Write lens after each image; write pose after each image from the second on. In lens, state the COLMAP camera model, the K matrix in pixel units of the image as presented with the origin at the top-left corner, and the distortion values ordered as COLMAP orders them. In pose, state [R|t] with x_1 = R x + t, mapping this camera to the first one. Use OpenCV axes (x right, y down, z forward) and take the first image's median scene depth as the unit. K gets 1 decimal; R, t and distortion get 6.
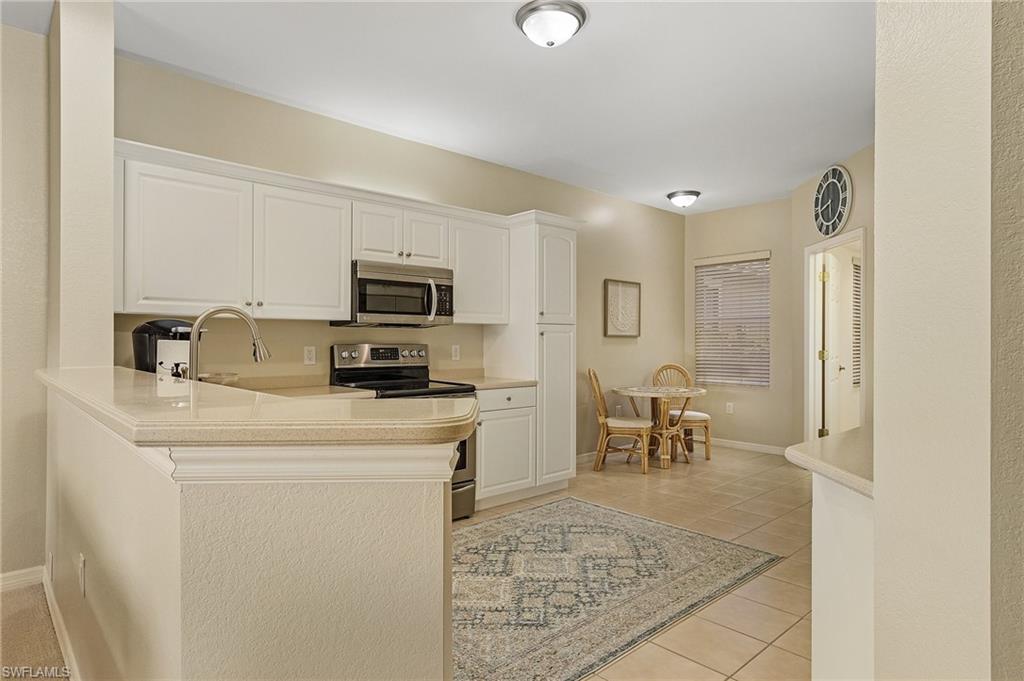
lens RADIAL K [[582.4, 0, 516.6], [0, 582.4, 341.0], [0, 0, 1]] dist [0.003271, -0.003066]
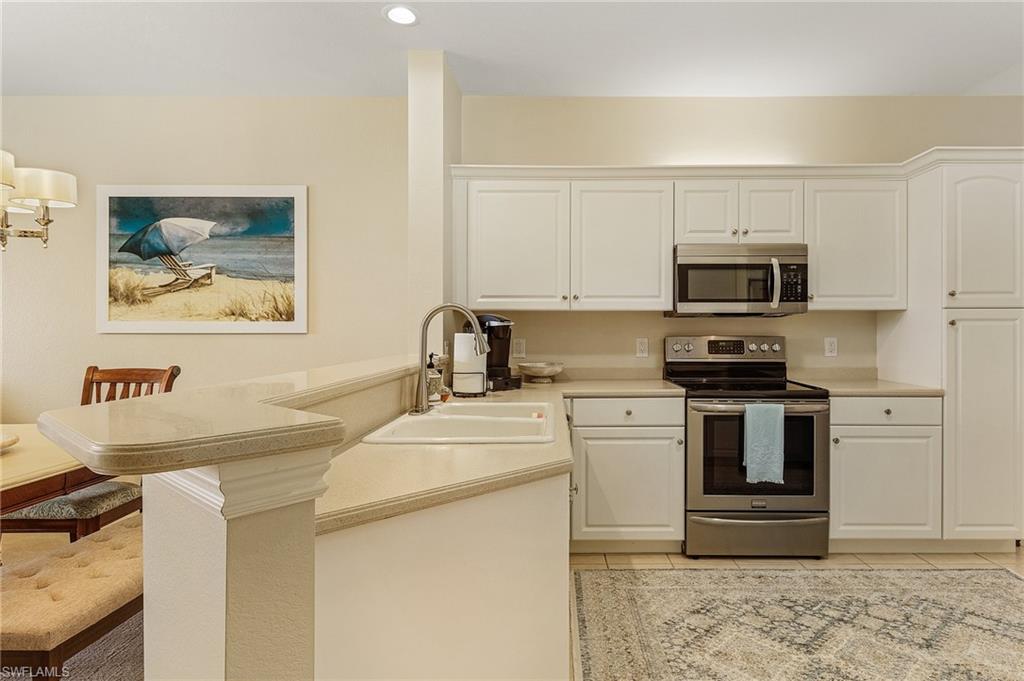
lens RADIAL K [[582.4, 0, 550.5], [0, 582.4, 330.1], [0, 0, 1]] dist [0.003271, -0.003066]
pose [[0.725077, -0.000294, -0.688668, 0.196703], [0.001640, 0.999998, 0.001300, -0.005744], [0.688666, -0.002072, 0.725076, 0.184513]]
